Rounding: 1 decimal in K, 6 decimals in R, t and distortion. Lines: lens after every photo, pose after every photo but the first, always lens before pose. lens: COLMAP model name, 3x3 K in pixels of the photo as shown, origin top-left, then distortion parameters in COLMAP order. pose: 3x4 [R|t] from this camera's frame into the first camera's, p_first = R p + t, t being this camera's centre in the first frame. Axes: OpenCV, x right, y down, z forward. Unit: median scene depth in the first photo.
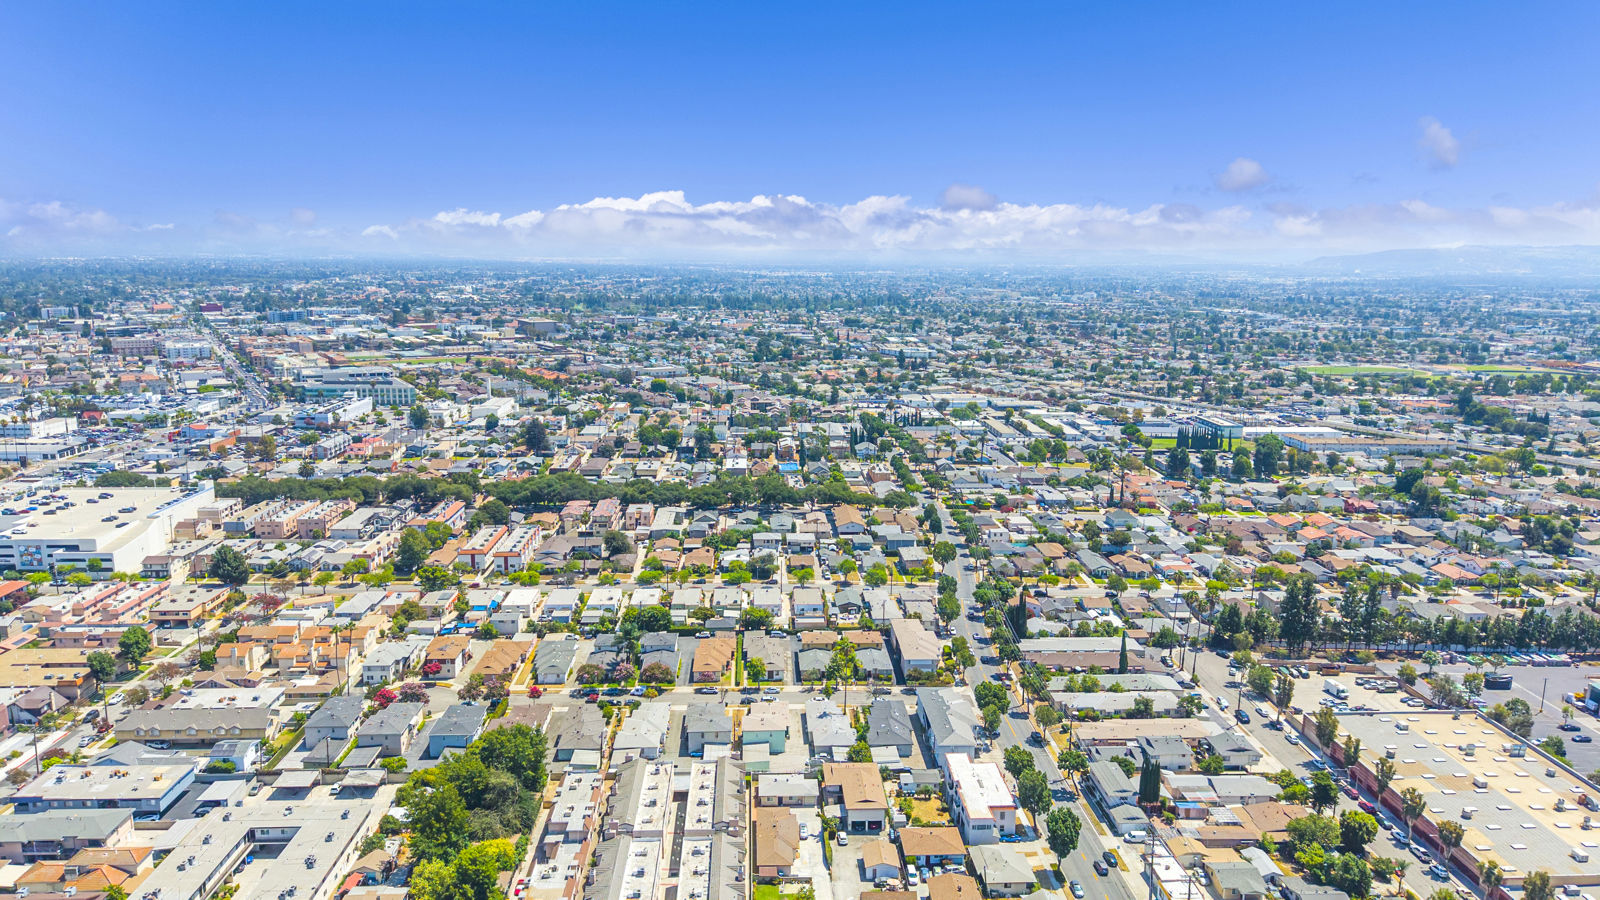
lens RADIAL K [[1052.8, 0, 799.8], [0, 1052.8, 508.4], [0, 0, 1]] dist [0.043811, -0.051886]
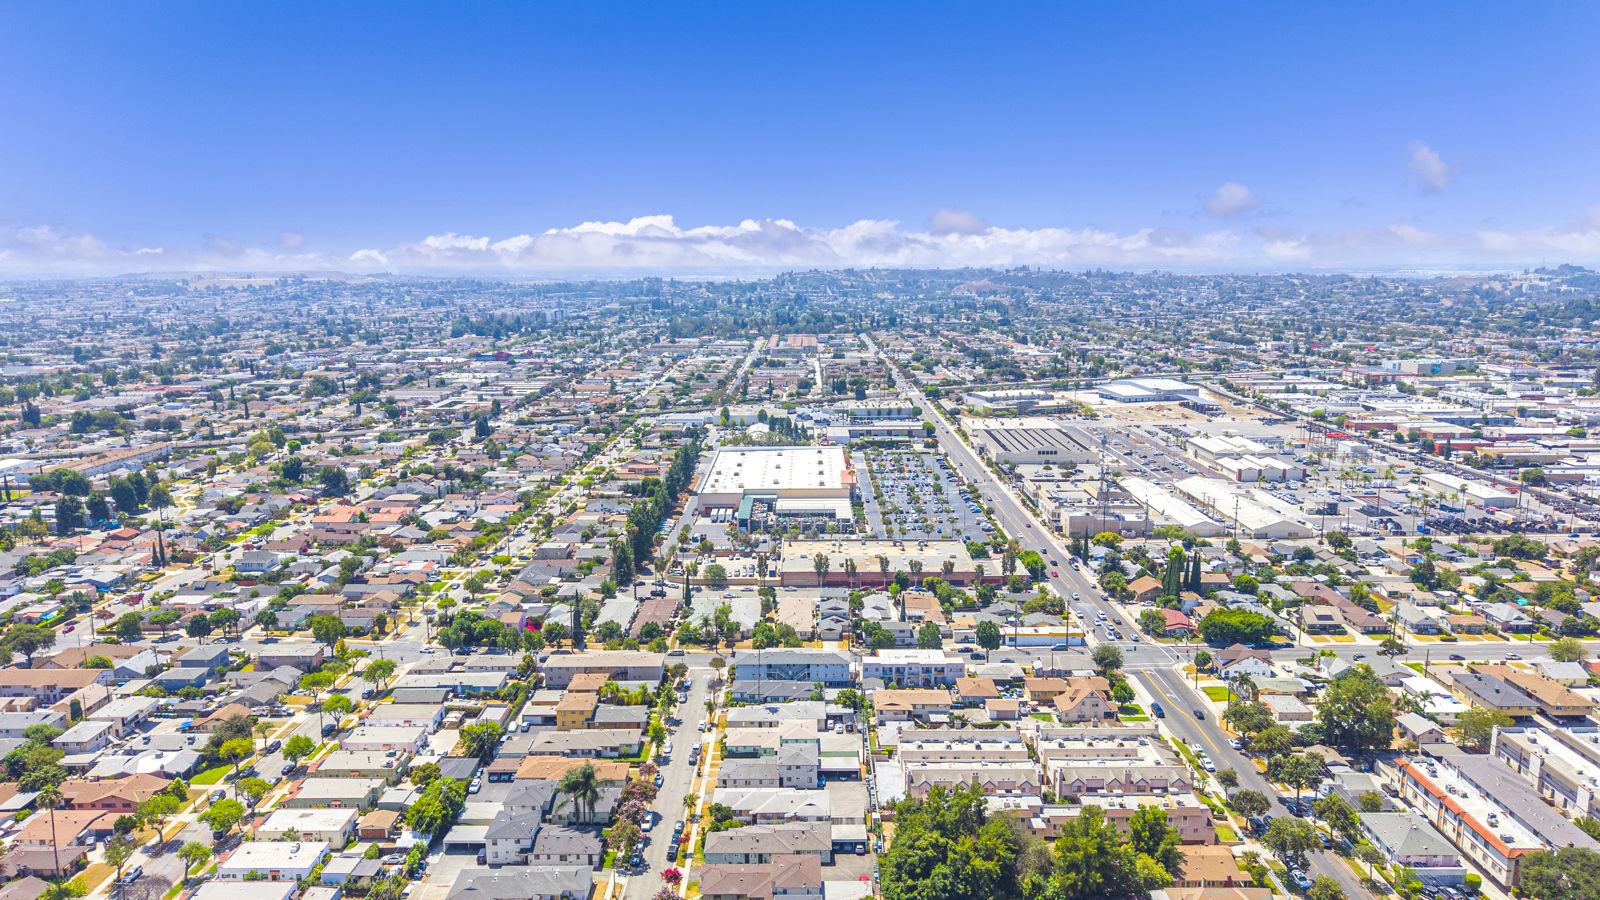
lens RADIAL K [[1066.1, 0, 801.7], [0, 1066.1, 445.9], [0, 0, 1]] dist [0.036758, -0.040324]
pose [[0.049045, -0.180704, 0.982314, -0.805646], [0.241927, 0.956360, 0.163850, -0.178663], [-0.969054, 0.229612, 0.090621, 0.699972]]
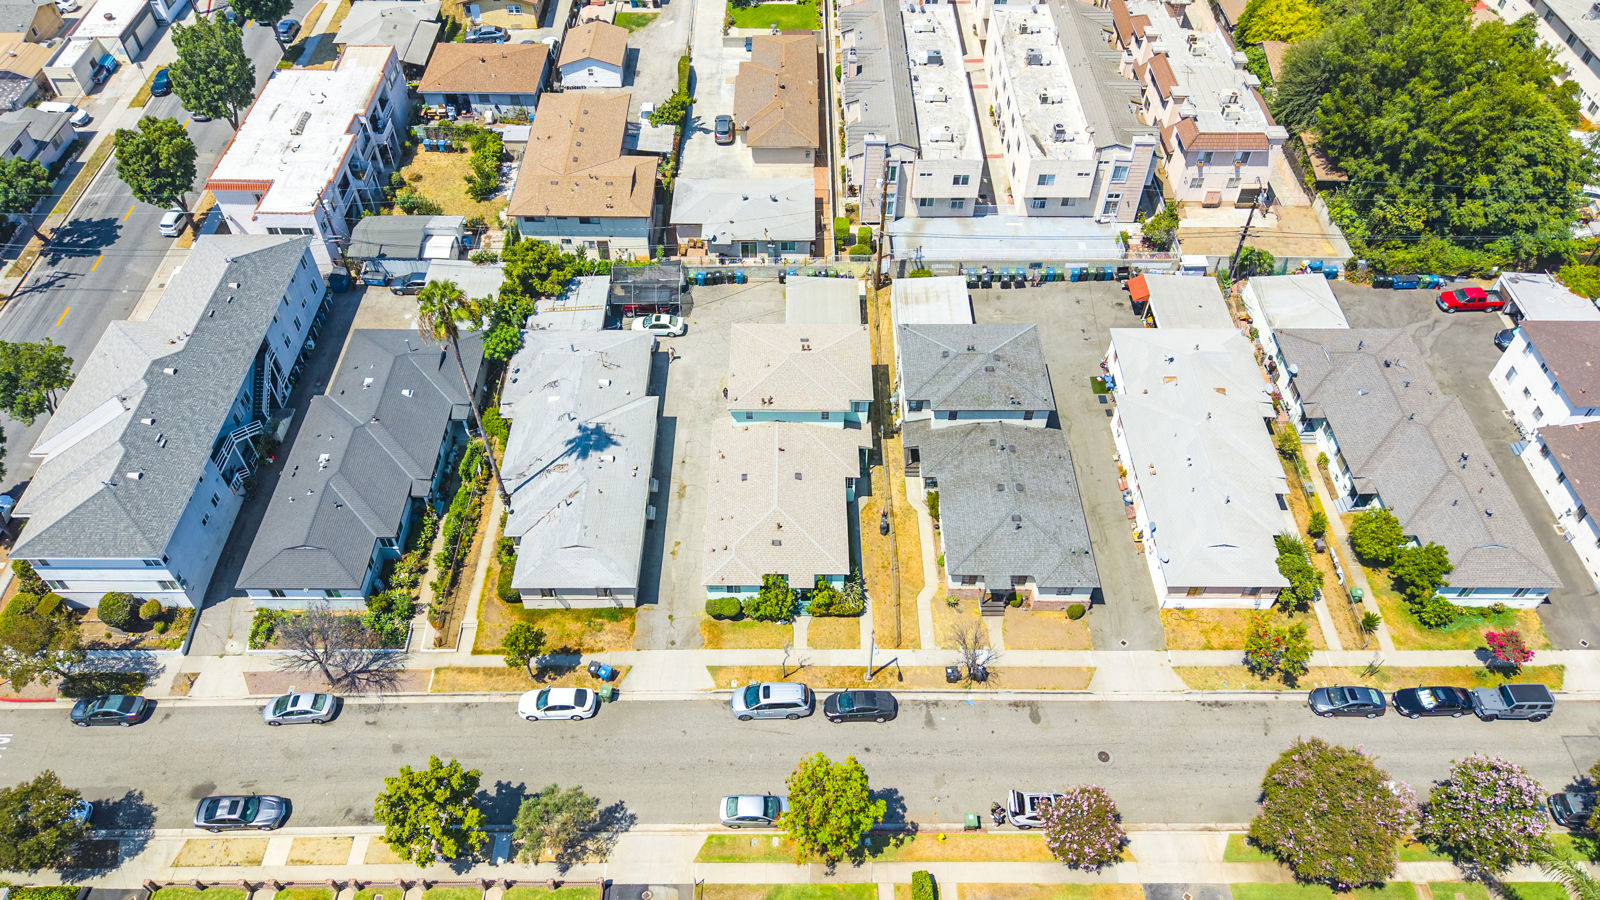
lens RADIAL K [[1088.4, 0, 801.7], [0, 1088.4, 454.4], [0, 0, 1]] dist [0.035594, -0.041600]
pose [[-0.999066, -0.039665, 0.017140, -0.031825], [-0.003399, 0.467592, 0.883938, -0.053030], [-0.043076, 0.883054, -0.467290, 0.970685]]
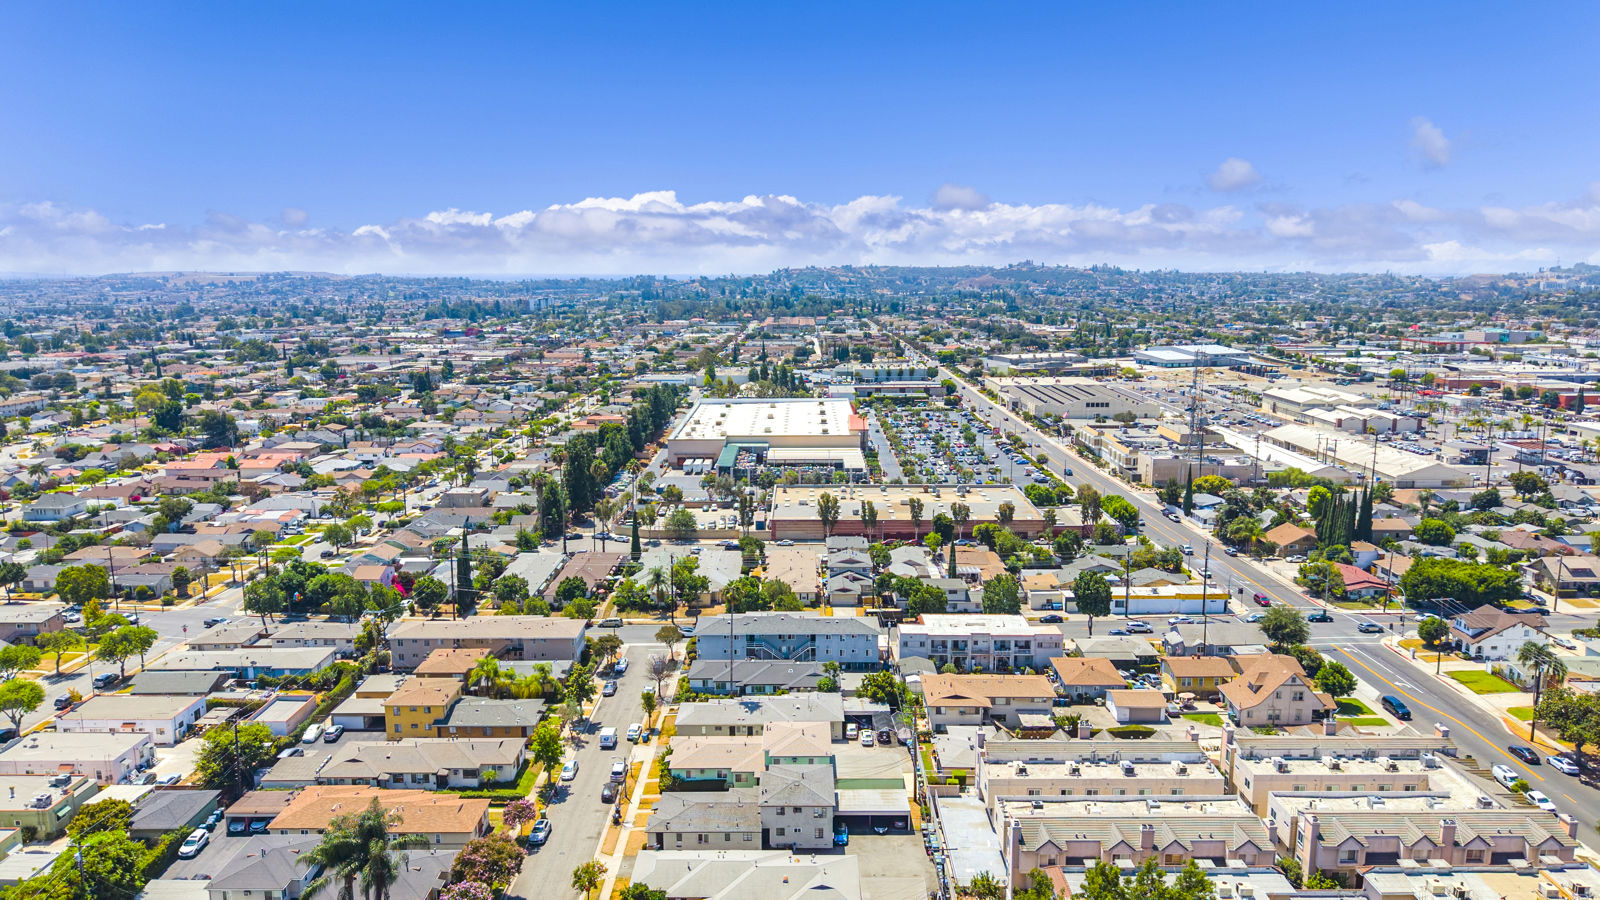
lens RADIAL K [[1069.4, 0, 797.3], [0, 1069.4, 447.7], [0, 0, 1]] dist [0.007961, -0.000797]
pose [[0.049691, -0.172793, 0.983704, -0.469771], [0.240792, 0.957941, 0.156104, -0.028498], [-0.969304, 0.229111, 0.089208, 0.757248]]
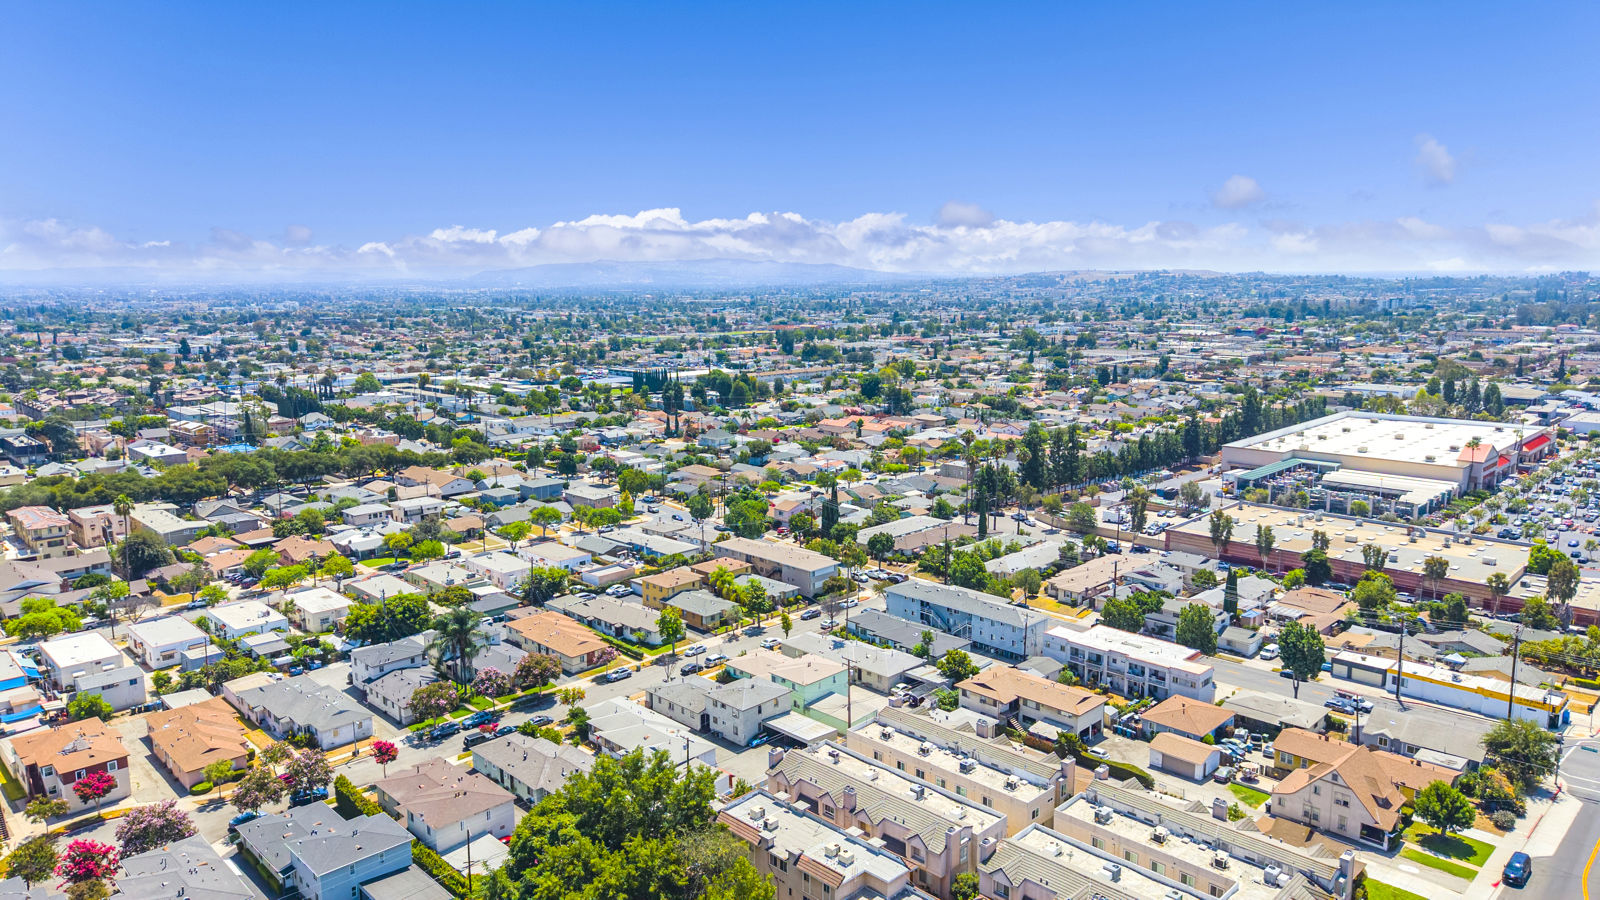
lens RADIAL K [[1069.4, 0, 797.3], [0, 1069.4, 447.7], [0, 0, 1]] dist [0.007961, -0.000797]
pose [[0.739637, -0.122281, 0.661804, -0.386734], [0.171769, 0.985087, -0.009957, 0.058459], [-0.650717, 0.121042, 0.749610, 0.399589]]
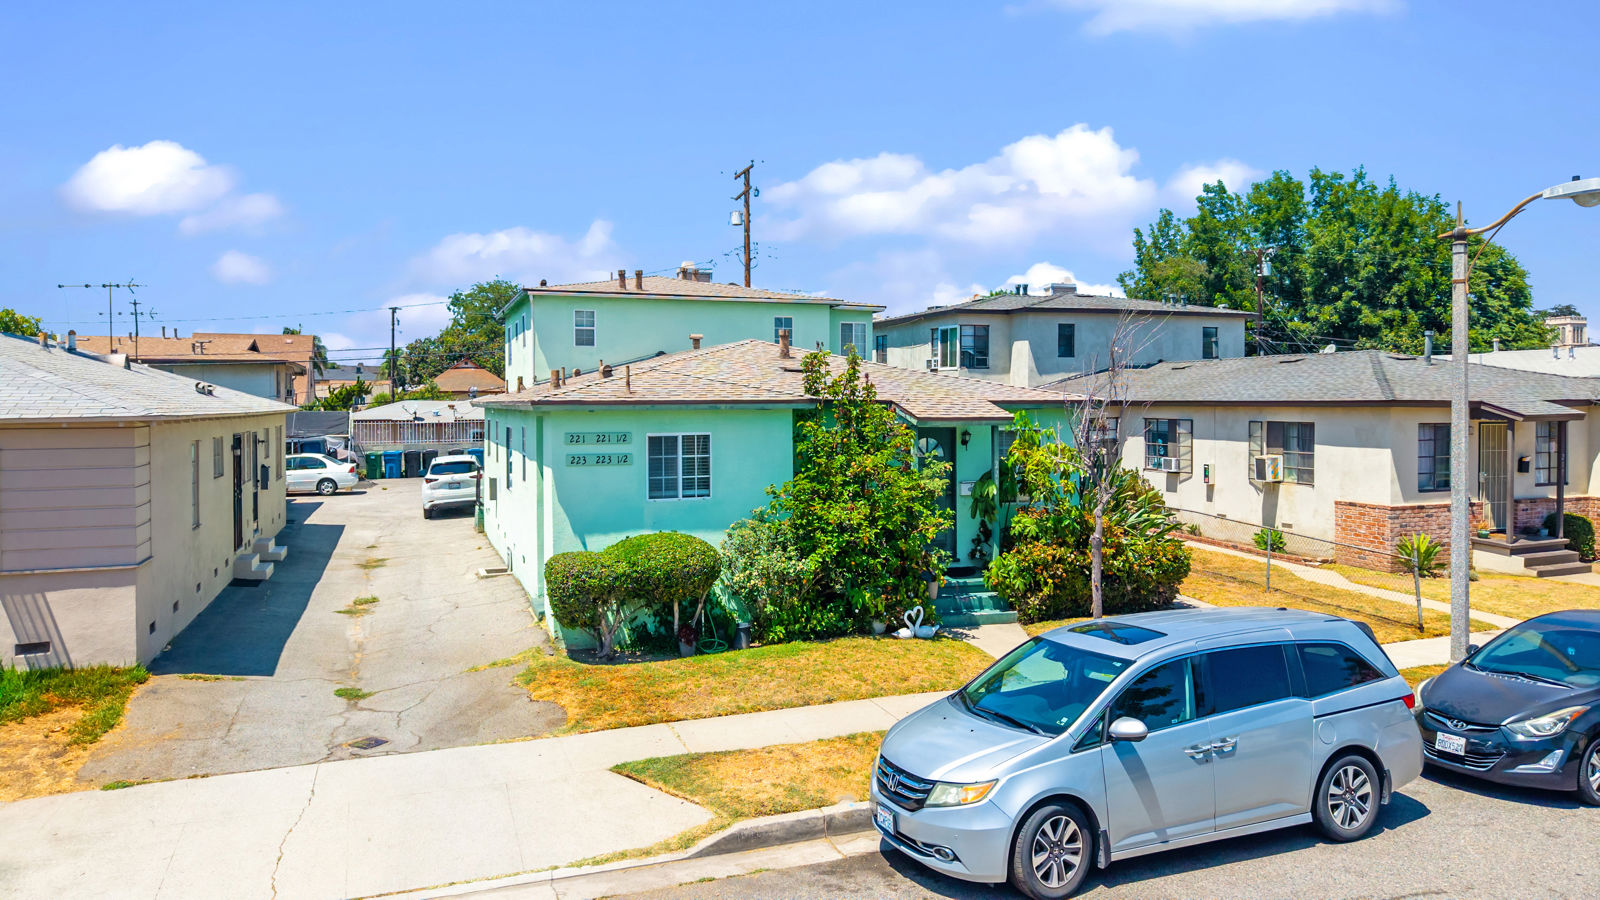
lens RADIAL K [[1113.0, 0, 800.7], [0, 1113.0, 398.1], [0, 0, 1]] dist [0.049955, -0.066109]
pose [[-0.948324, -0.004685, -0.317271, -0.003467], [-0.085142, 0.966980, 0.240211, 0.150118], [0.305669, 0.254811, -0.917408, 0.935969]]
